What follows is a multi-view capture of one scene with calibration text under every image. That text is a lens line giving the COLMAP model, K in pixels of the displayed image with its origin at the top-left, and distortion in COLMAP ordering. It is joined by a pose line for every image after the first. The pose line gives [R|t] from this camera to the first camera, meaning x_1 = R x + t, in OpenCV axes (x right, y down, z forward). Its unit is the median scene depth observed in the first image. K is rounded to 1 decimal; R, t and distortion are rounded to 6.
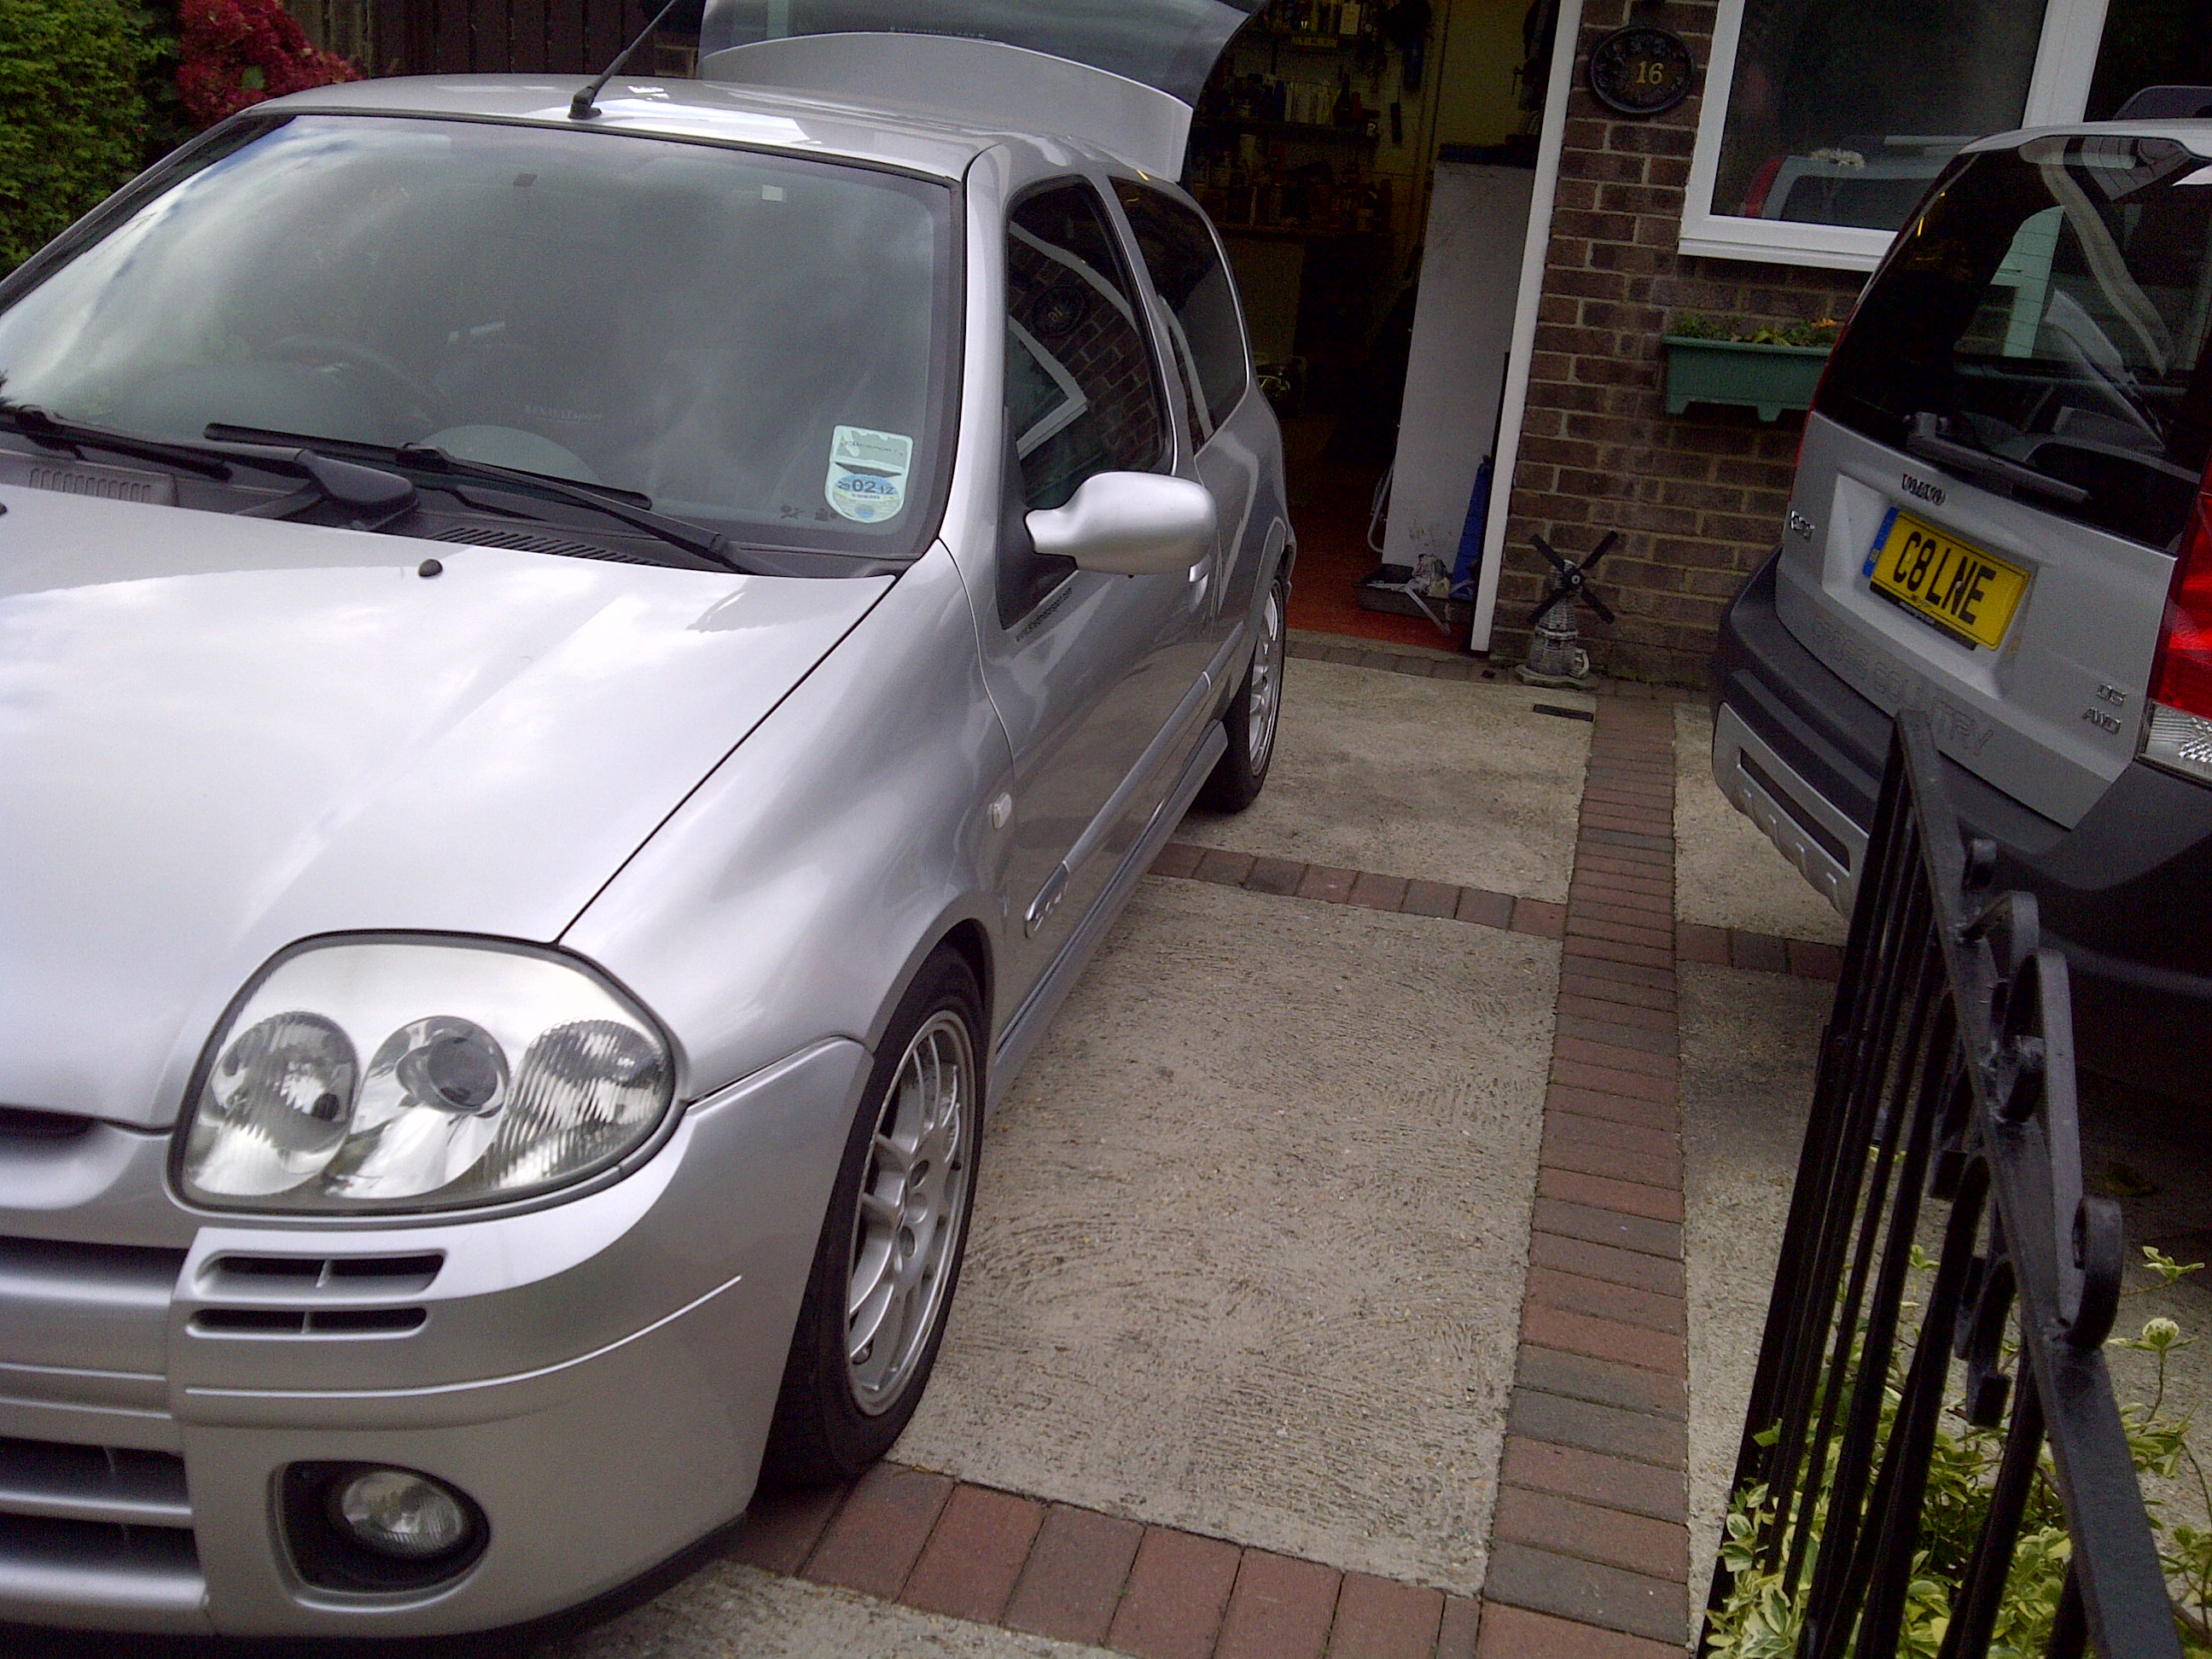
lens RADIAL K [[2235.7, 0, 1106.0], [0, 2235.7, 829.5], [0, 0, 1]] dist [0.047777, -0.027246]
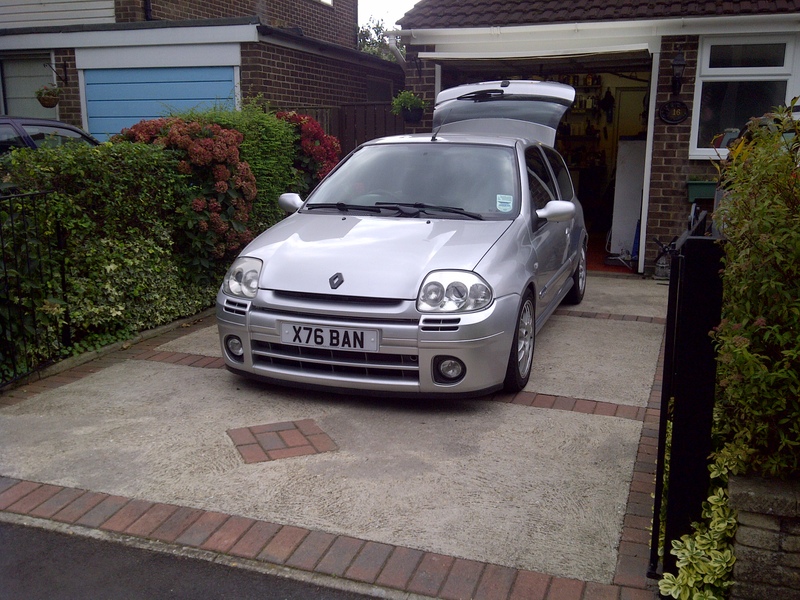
lens RADIAL K [[861.6, 0, 400.0], [0, 861.6, 300.0], [0, 0, 1]] dist [0.089273, -0.029154]
pose [[0.991938, -0.053753, -0.114761, -0.077764], [0.038119, 0.990204, -0.134325, 0.185458], [0.120857, 0.128867, 0.984270, -0.544808]]
